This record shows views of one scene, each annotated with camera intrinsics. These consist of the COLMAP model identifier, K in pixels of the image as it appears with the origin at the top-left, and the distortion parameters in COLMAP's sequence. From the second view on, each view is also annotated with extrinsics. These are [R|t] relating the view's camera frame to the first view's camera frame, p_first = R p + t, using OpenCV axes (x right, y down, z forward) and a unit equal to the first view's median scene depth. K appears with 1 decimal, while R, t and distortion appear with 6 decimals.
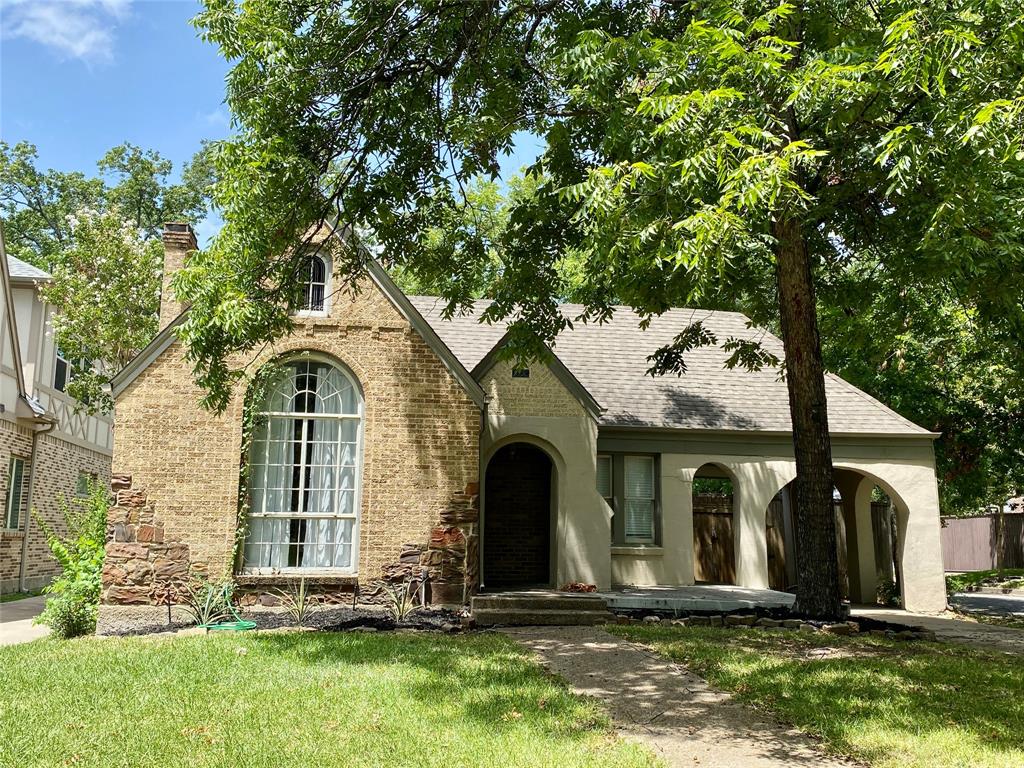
lens RADIAL K [[938.0, 0, 512.0], [0, 938.0, 384.0], [0, 0, 1]] dist [0.106943, -0.010220]
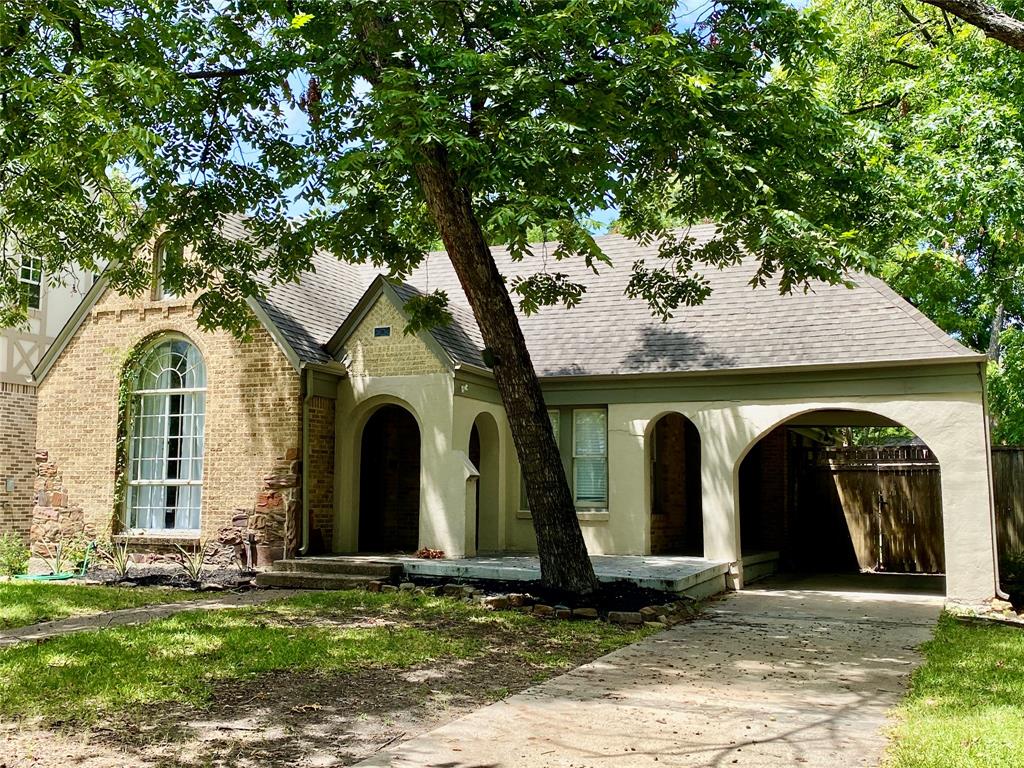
lens RADIAL K [[1096.4, 0, 512.0], [0, 1096.4, 384.0], [0, 0, 1]] dist [0.127497, -0.000583]
pose [[0.836746, -0.060580, -0.544230, 0.813313], [0.089609, 0.995612, 0.026948, 0.025864], [0.540210, -0.071317, 0.838503, 0.141000]]
